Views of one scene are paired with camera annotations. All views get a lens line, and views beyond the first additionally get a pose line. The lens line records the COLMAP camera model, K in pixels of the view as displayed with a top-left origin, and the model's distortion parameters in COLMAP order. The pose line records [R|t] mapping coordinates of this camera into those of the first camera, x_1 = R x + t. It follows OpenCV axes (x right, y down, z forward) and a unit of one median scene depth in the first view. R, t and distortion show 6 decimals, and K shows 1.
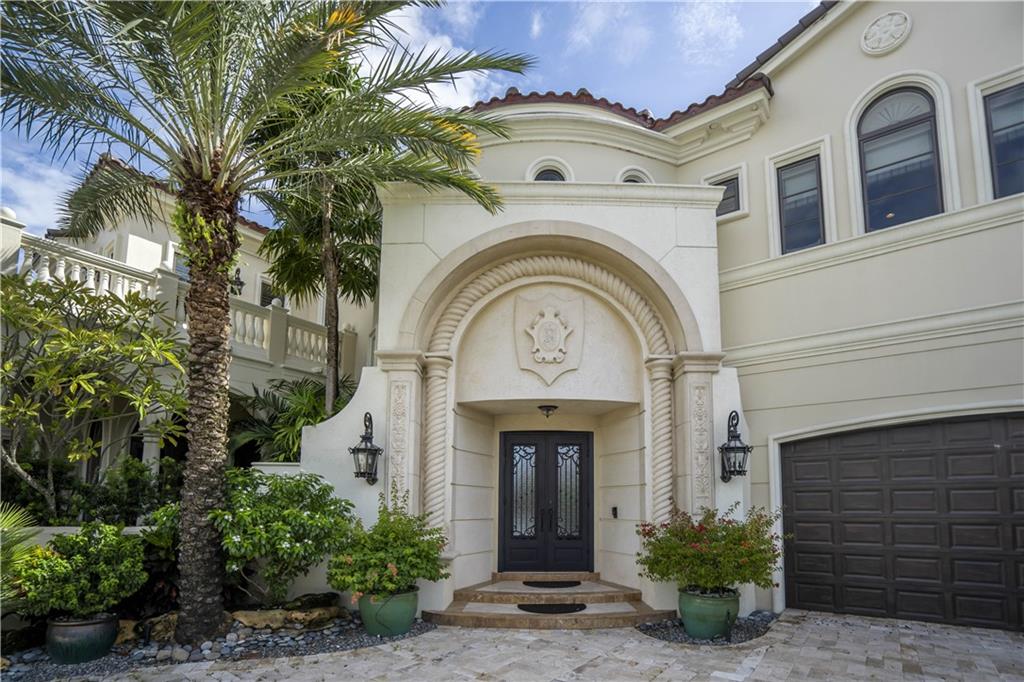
lens RADIAL K [[479.9, 0, 550.0], [0, 479.9, 462.7], [0, 0, 1]] dist [-0.045825, 0.012810]
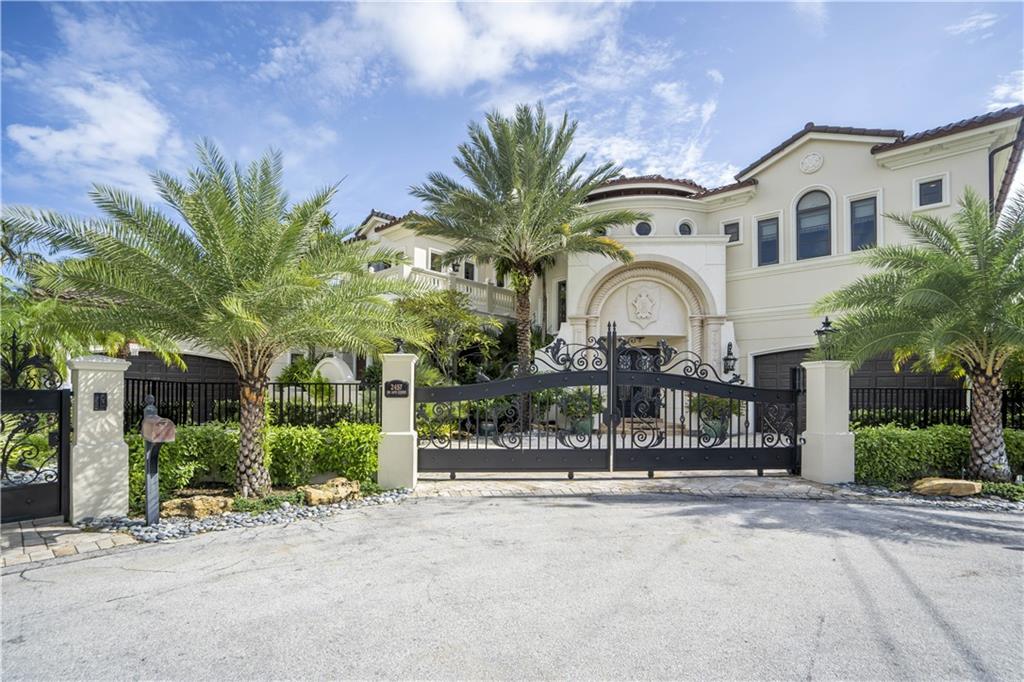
lens RADIAL K [[479.9, 0, 497.5], [0, 479.9, 390.5], [0, 0, 1]] dist [-0.045825, 0.012810]
pose [[0.989073, 0.006831, -0.147266, -0.342461], [0.003936, 0.997346, 0.072698, -0.045596], [0.147372, -0.072483, 0.986422, -1.282803]]
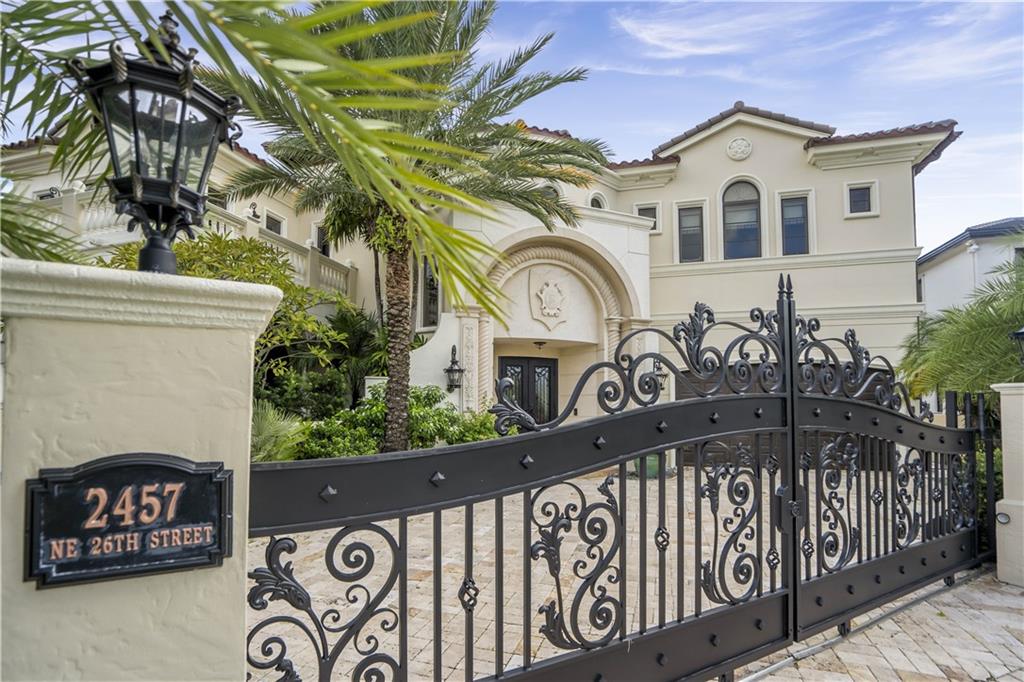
lens RADIAL K [[479.9, 0, 510.4], [0, 479.9, 391.2], [0, 0, 1]] dist [-0.045825, 0.012810]
pose [[0.945505, 0.013269, 0.325337, -0.651201], [-0.027575, 0.998843, 0.039402, -0.023000], [-0.324437, -0.046226, 0.944777, -0.460127]]
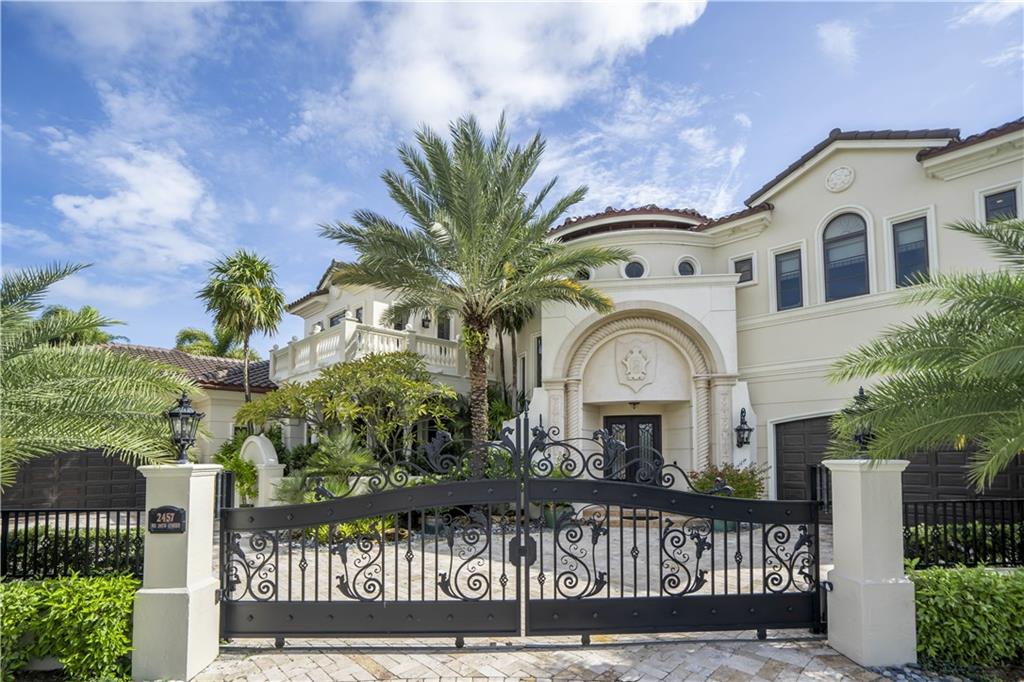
lens RADIAL K [[479.9, 0, 524.1], [0, 479.9, 434.4], [0, 0, 1]] dist [-0.045825, 0.012810]
pose [[0.984666, -0.015864, -0.173725, -0.107381], [0.025230, 0.998337, 0.051839, -0.113732], [0.172614, -0.055427, 0.983429, -0.828355]]
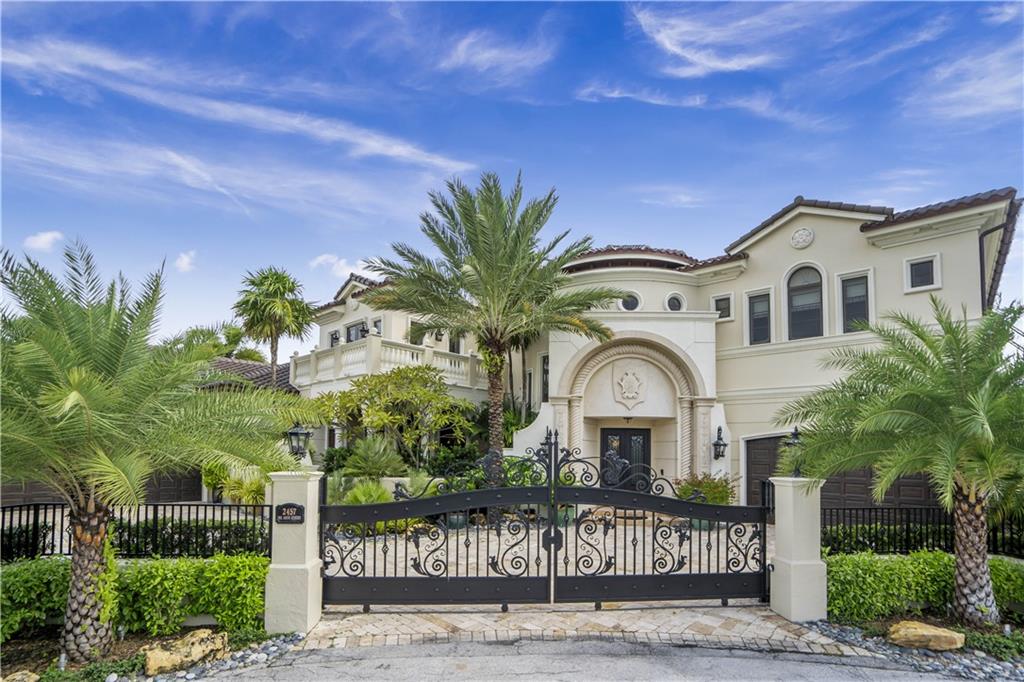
lens RADIAL K [[479.9, 0, 541.3], [0, 479.9, 430.2], [0, 0, 1]] dist [-0.045825, 0.012810]
pose [[0.993890, 0.006556, -0.110178, -0.155288], [-0.001745, 0.999043, 0.043709, -0.167440], [0.110359, -0.043250, 0.992950, -1.092895]]
